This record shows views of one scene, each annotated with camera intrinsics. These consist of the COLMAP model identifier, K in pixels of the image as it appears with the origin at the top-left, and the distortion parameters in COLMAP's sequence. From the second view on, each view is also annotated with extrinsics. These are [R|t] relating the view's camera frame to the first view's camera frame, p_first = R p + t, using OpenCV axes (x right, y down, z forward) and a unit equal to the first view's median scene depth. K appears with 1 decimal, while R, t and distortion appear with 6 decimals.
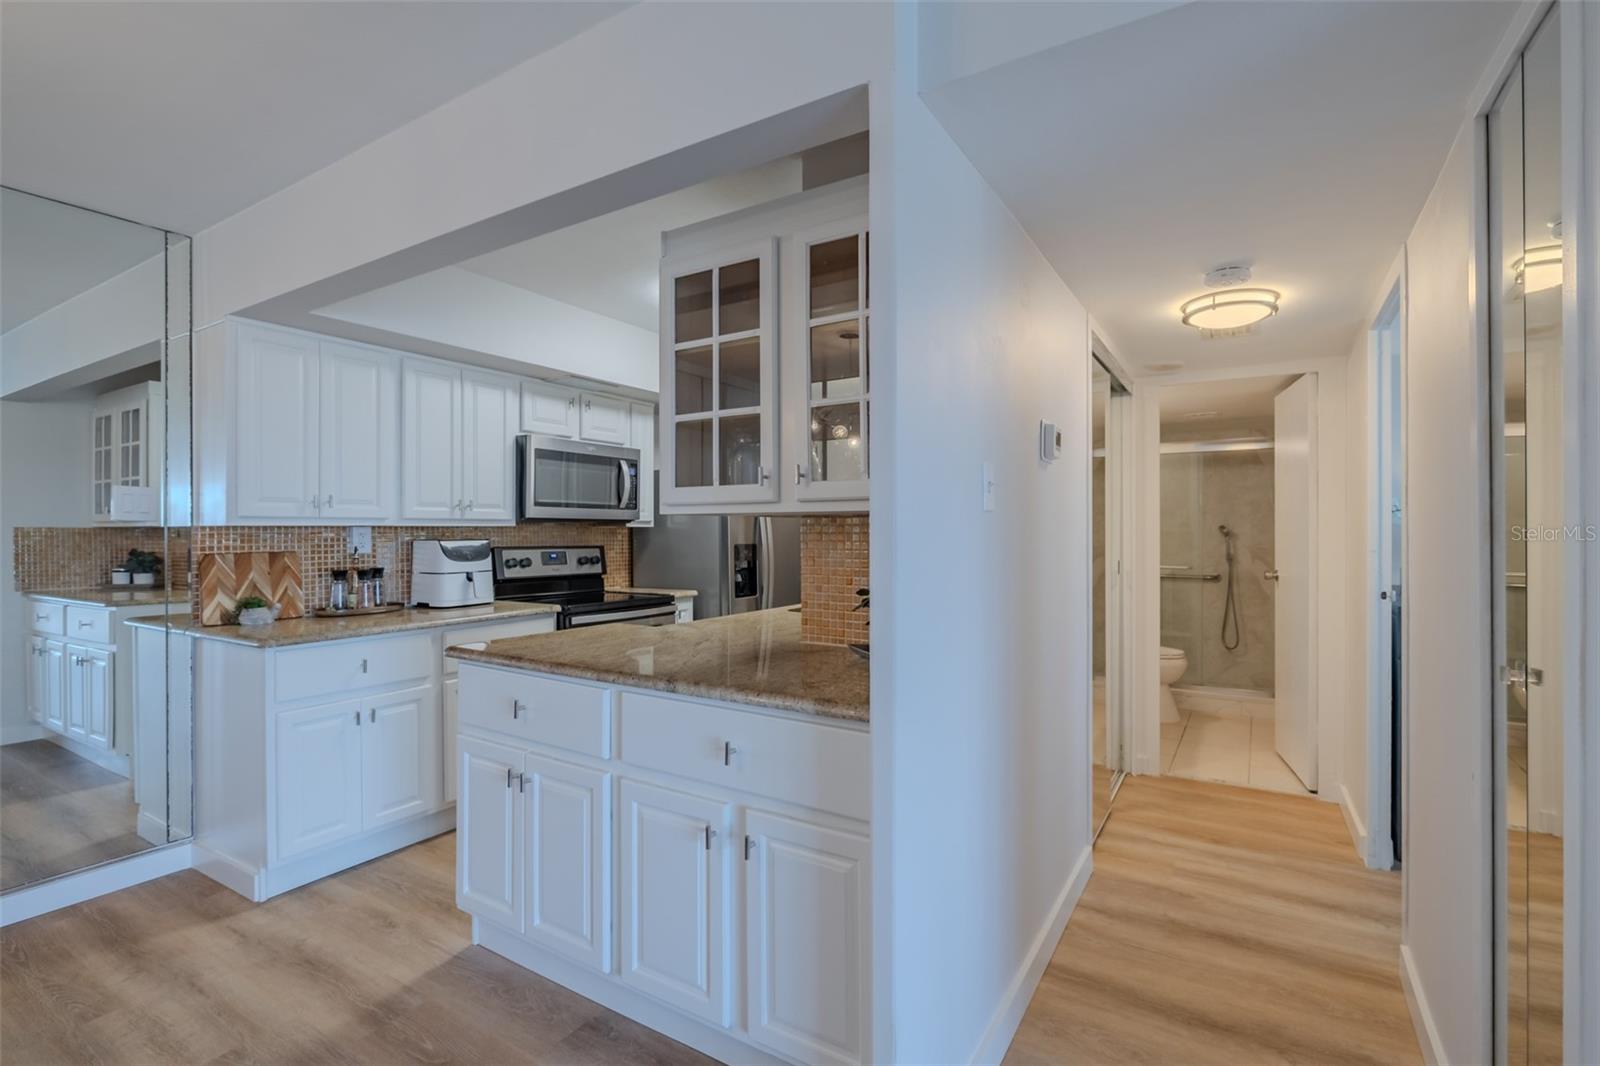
lens RADIAL K [[726.6, 0, 807.6], [0, 726.6, 530.4], [0, 0, 1]] dist [-0.009459, -0.000744]
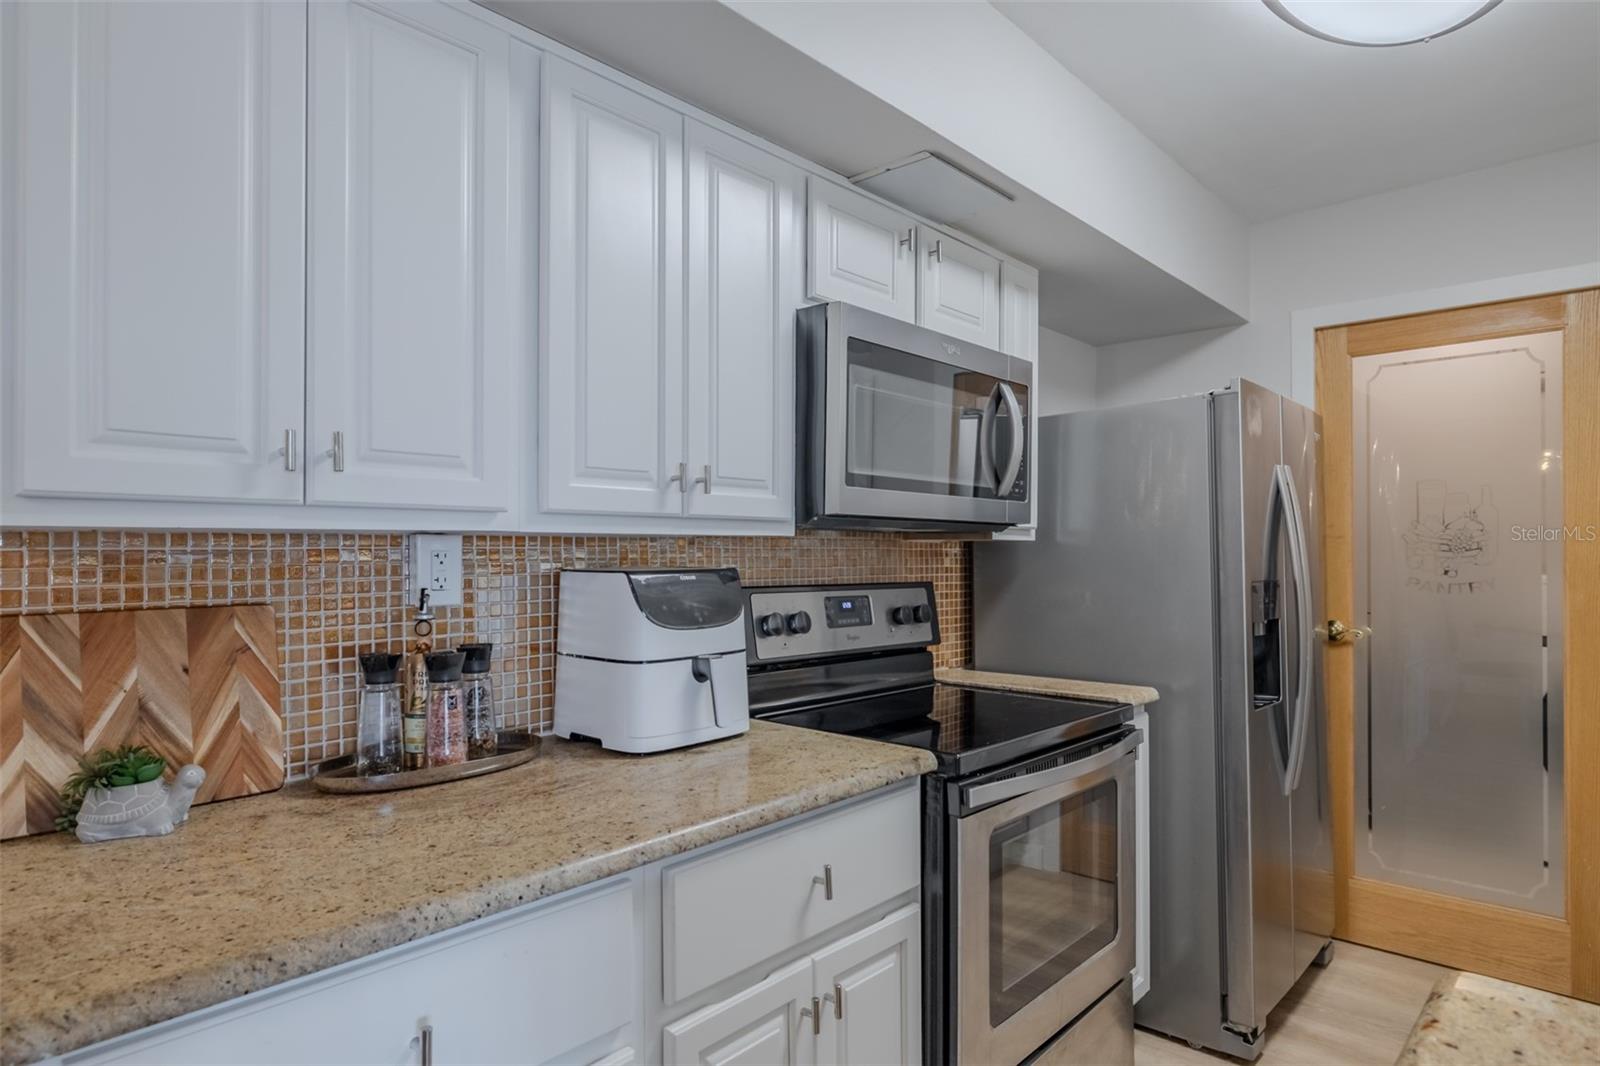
lens RADIAL K [[898.8, 0, 795.1], [0, 898.8, 545.7], [0, 0, 1]] dist [-0.001029, -0.000505]
pose [[0.979428, 0.004018, -0.201753, -0.324285], [-0.004571, 0.999987, -0.002279, 0.000506], [0.201741, 0.003154, 0.979434, 0.552781]]
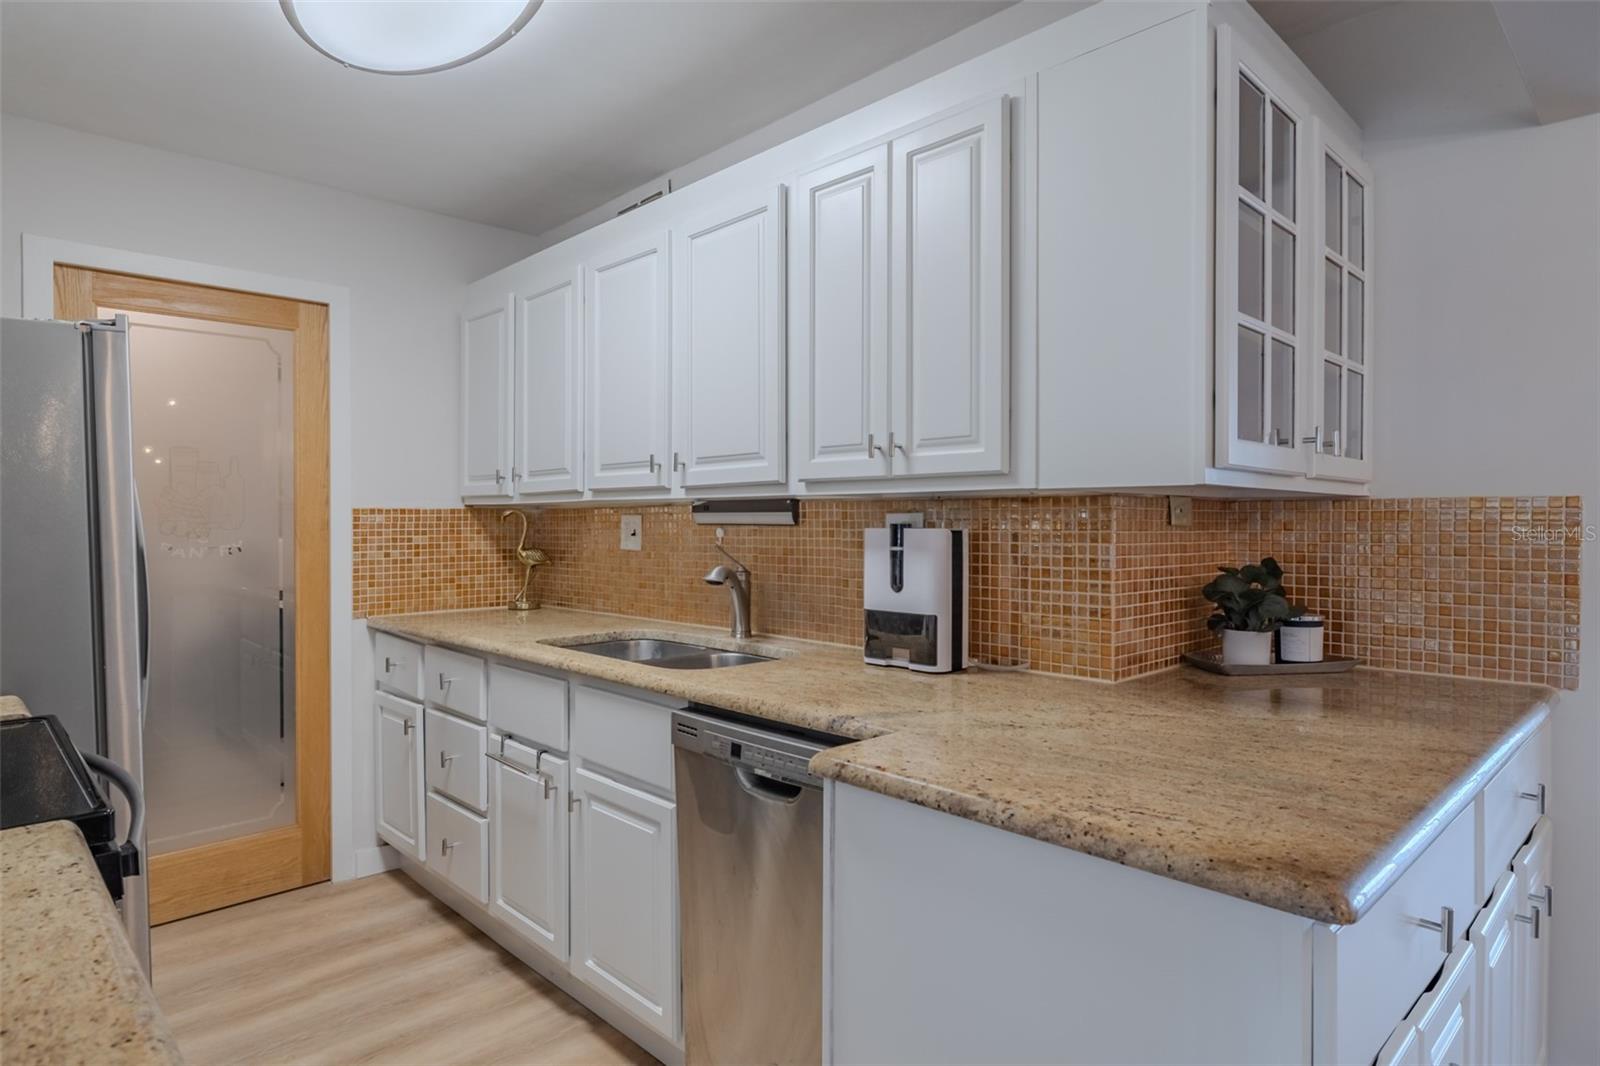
lens RADIAL K [[898.8, 0, 812.1], [0, 898.8, 523.9], [0, 0, 1]] dist [-0.001029, -0.000505]
pose [[0.245729, -0.000066, 0.969339, -0.585168], [-0.002949, 0.999995, 0.000816, 0.004854], [-0.969334, -0.003059, 0.245728, 0.696728]]
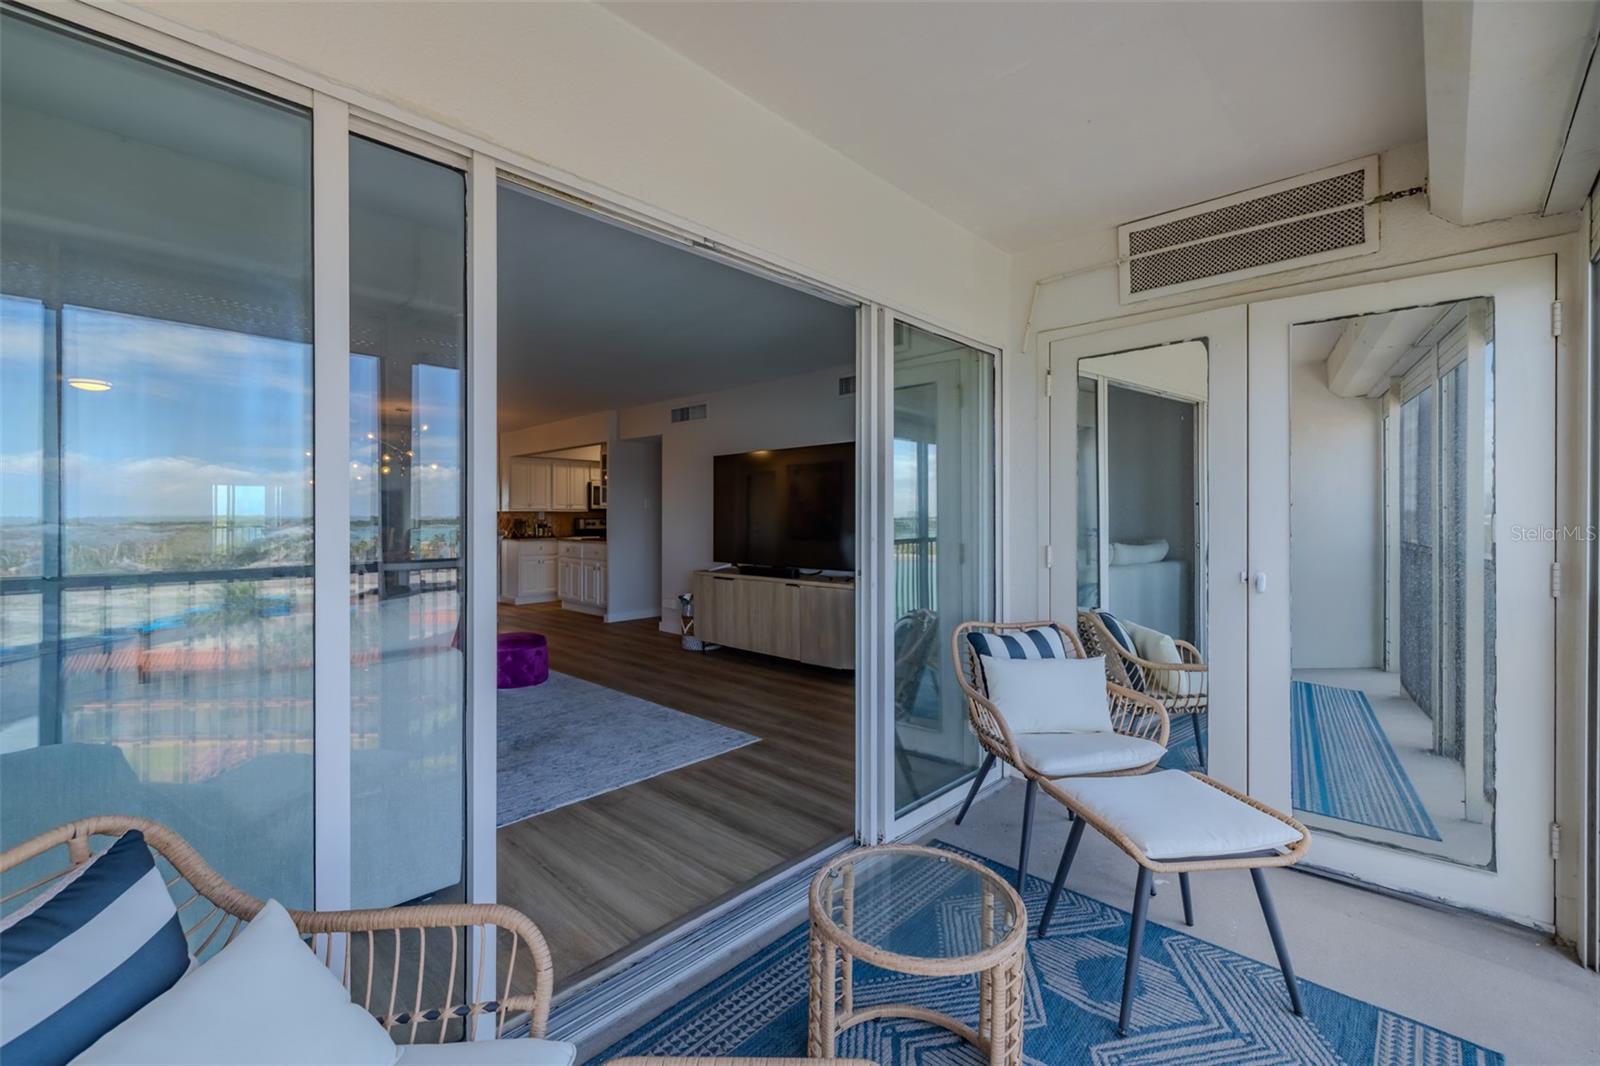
lens RADIAL K [[686.1, 0, 798.9], [0, 686.1, 523.7], [0, 0, 1]] dist [0.001679, 0.000559]
pose [[0.975210, 0.002584, -0.221267, 1.182933], [-0.000235, 0.999943, 0.010643, 0.015148], [0.221282, -0.010328, 0.975155, -1.738104]]
